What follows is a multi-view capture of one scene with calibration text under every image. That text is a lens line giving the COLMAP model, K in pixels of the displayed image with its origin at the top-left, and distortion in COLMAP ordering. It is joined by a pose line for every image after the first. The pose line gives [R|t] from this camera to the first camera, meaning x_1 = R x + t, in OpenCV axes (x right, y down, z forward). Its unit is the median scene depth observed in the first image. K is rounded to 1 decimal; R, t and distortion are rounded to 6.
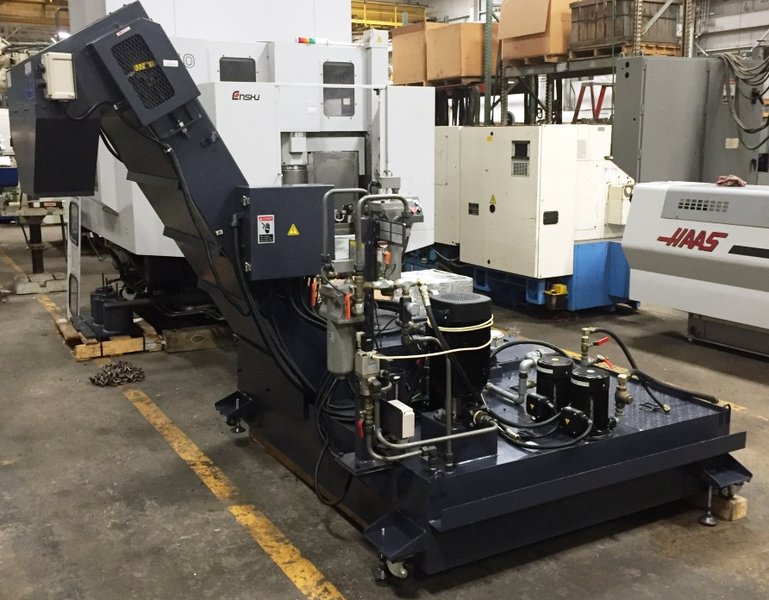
lens RADIAL K [[850.8, 0, 384.2], [0, 850.8, 297.4], [0, 0, 1]] dist [-0.007509, 0.000000]
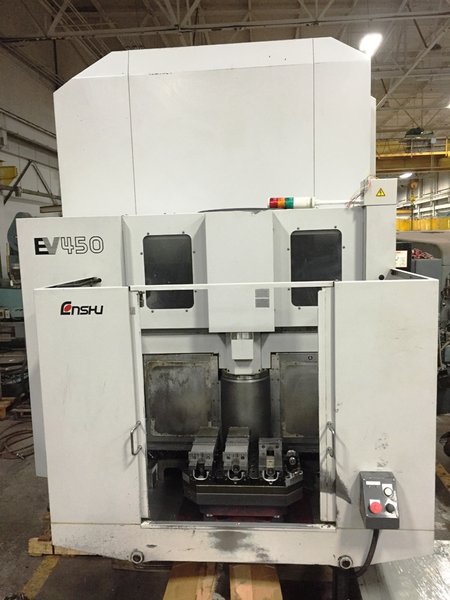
lens RADIAL K [[515.7, 0, 226.8], [0, 515.7, 303.1], [0, 0, 1]] dist [0.041719, -0.063835]
pose [[0.829256, 0.045904, -0.556981, 0.126888], [-0.077451, 0.996444, -0.033191, -0.201583], [0.553476, 0.070662, 0.829862, 0.625442]]
